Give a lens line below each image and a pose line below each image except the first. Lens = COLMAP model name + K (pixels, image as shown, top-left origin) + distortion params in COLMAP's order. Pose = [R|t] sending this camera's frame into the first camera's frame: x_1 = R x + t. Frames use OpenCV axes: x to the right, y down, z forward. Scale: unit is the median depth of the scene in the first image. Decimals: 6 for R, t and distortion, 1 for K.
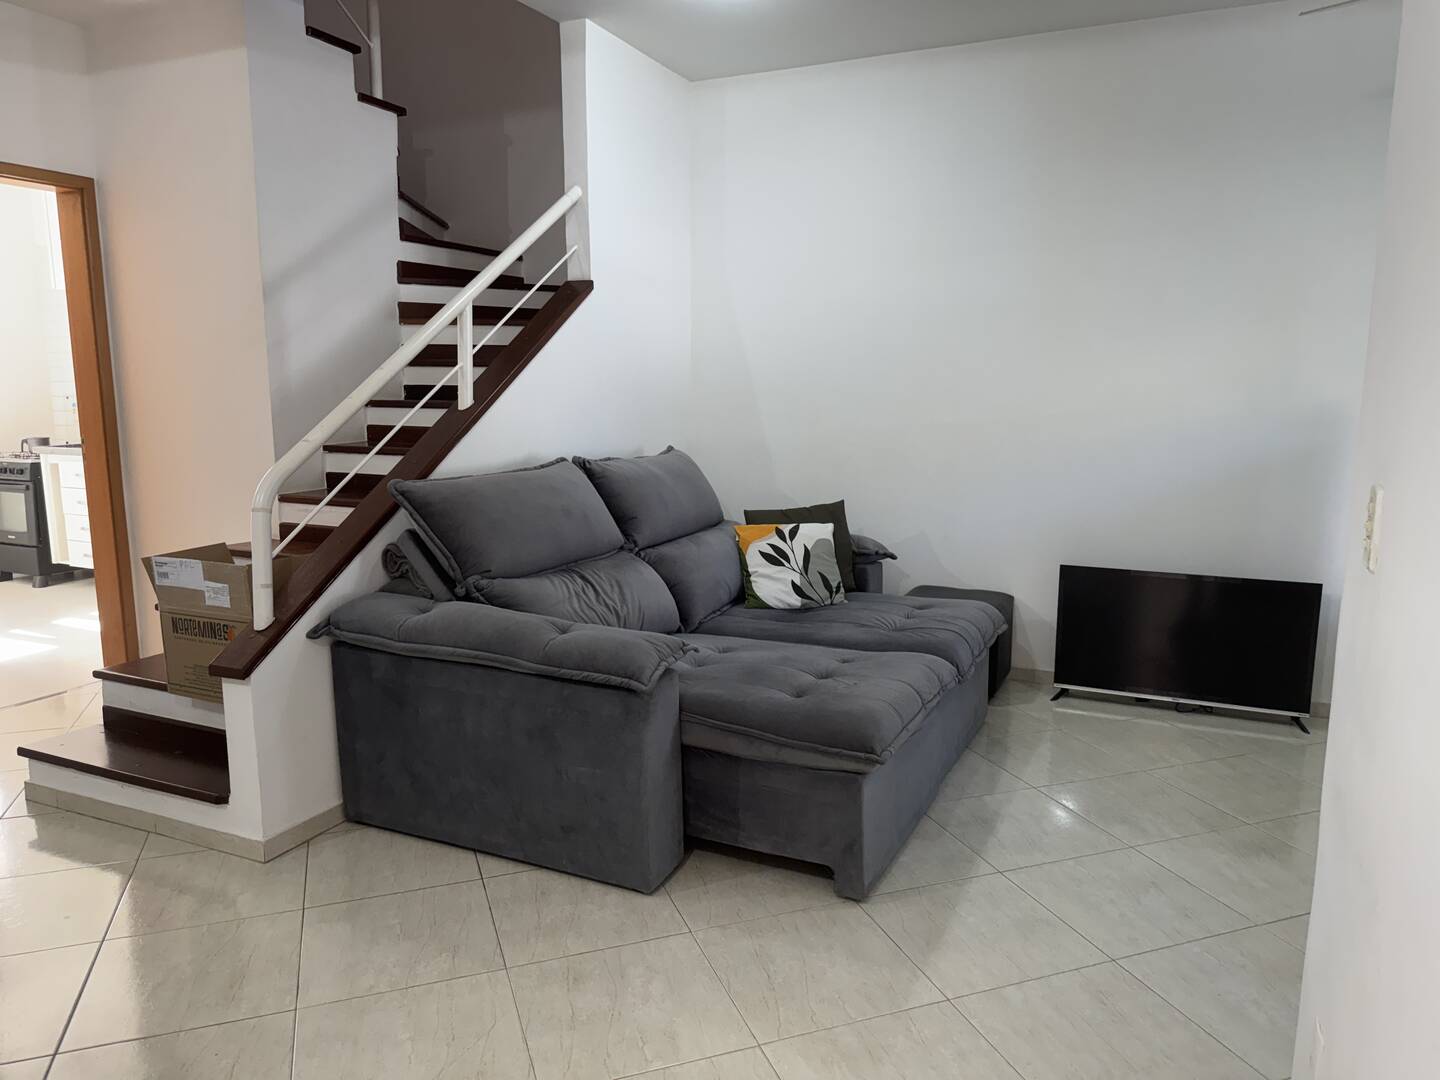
lens RADIAL K [[1029.7, 0, 719.2], [0, 1029.7, 541.9], [0, 0, 1]] dist [0.085763, -0.073658]
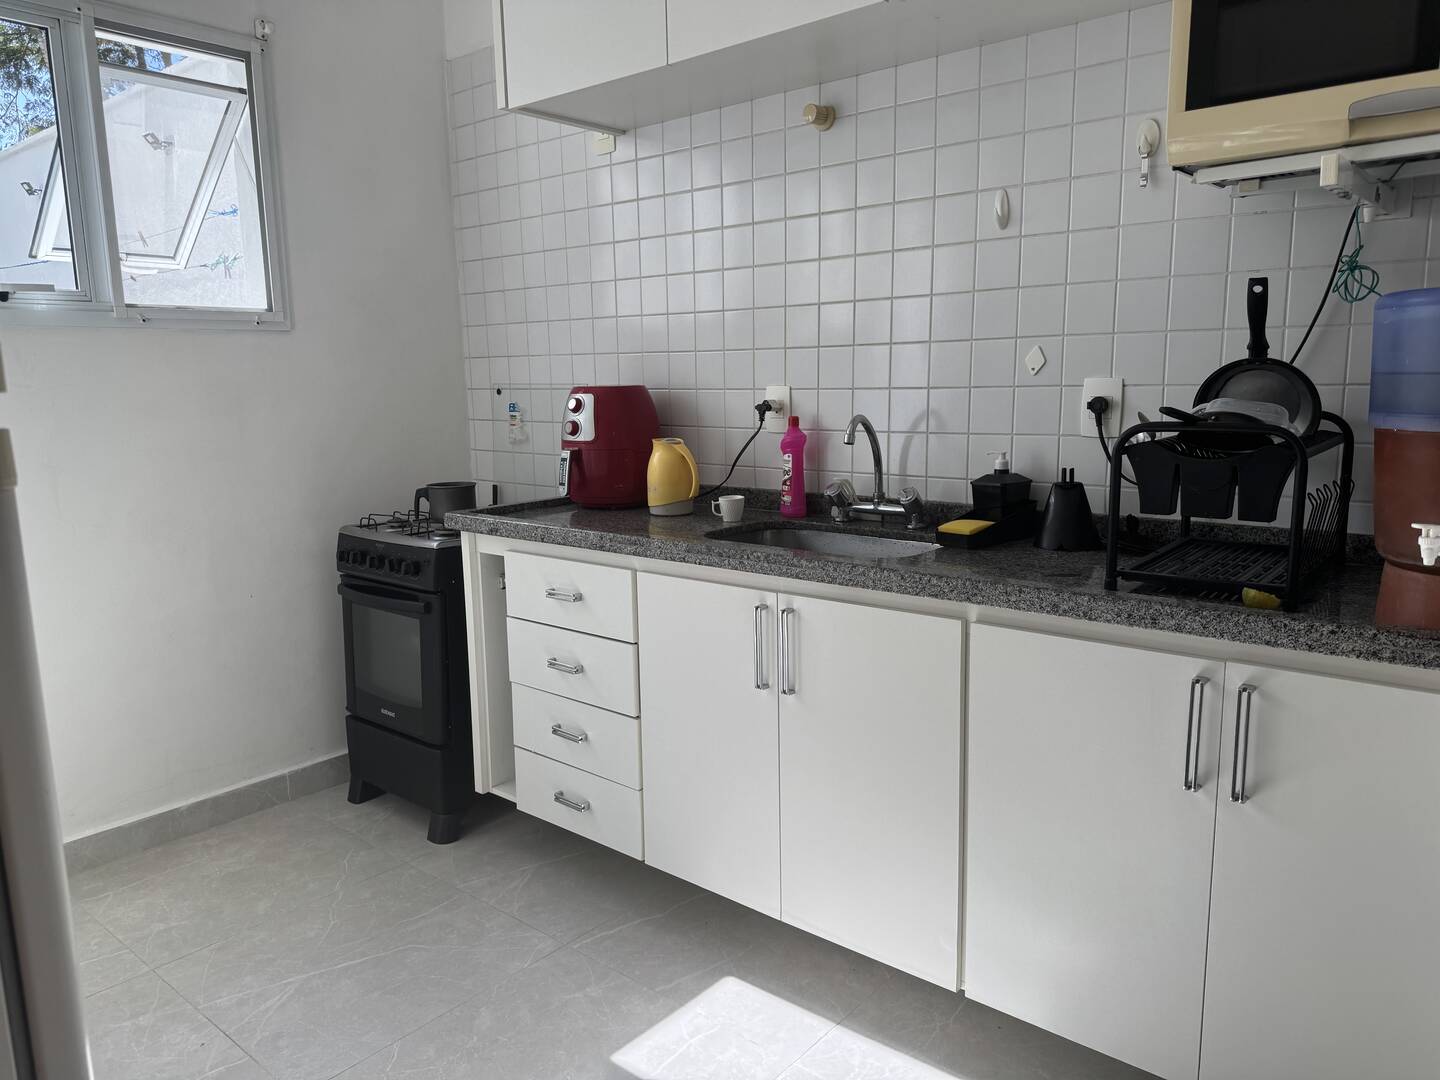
lens RADIAL K [[1029.7, 0, 720.7], [0, 1029.7, 539.3], [0, 0, 1]] dist [0.085763, -0.073658]
pose [[0.967214, 0.021886, -0.253016, -0.439692], [-0.023553, 0.999716, -0.003560, -0.079357], [0.252867, 0.009403, 0.967455, 0.629992]]
